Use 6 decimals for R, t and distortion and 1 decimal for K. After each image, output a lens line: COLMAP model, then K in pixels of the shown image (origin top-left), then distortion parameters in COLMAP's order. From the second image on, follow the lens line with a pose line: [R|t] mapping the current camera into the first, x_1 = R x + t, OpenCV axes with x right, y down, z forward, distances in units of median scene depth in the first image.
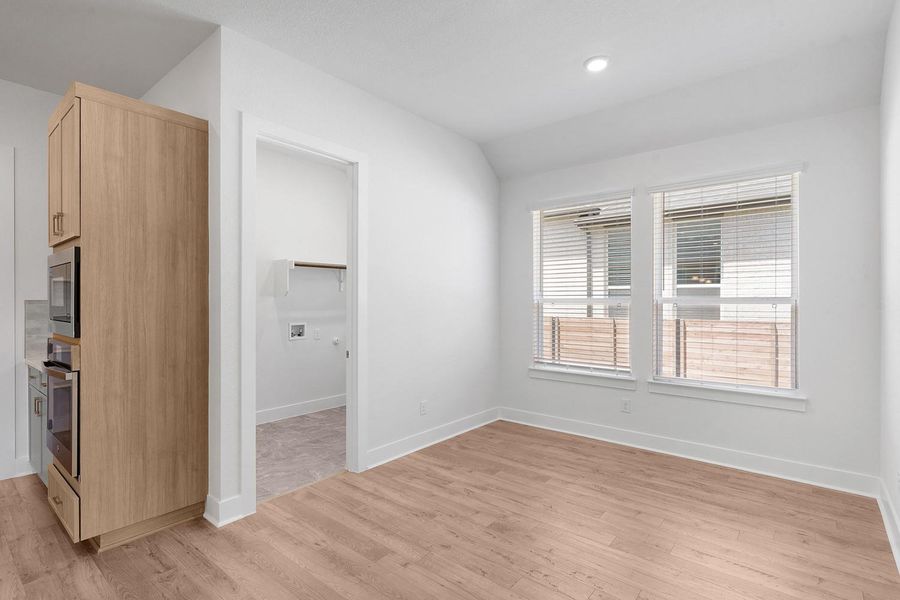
lens RADIAL K [[434.1, 0, 450.0], [0, 434.1, 300.0], [0, 0, 1]] dist [0.002737, 0.000297]
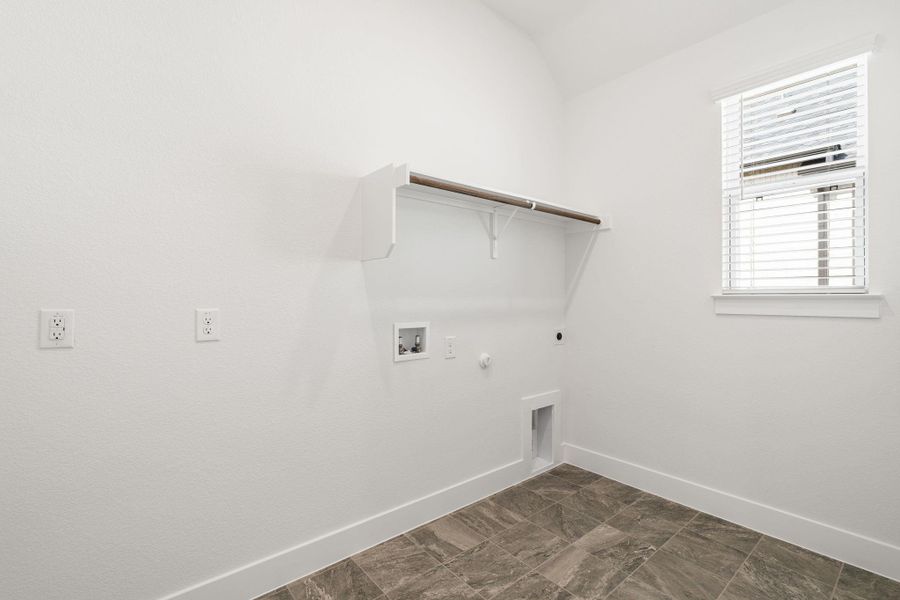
lens RADIAL K [[406.9, 0, 450.0], [0, 406.9, 300.0], [0, 0, 1]] dist [0.001713, 0.000417]
pose [[0.981952, 0.001380, -0.189126, -0.232510], [-0.000713, 0.999993, 0.003595, 0.027228], [0.189130, -0.003395, 0.981946, 0.594106]]
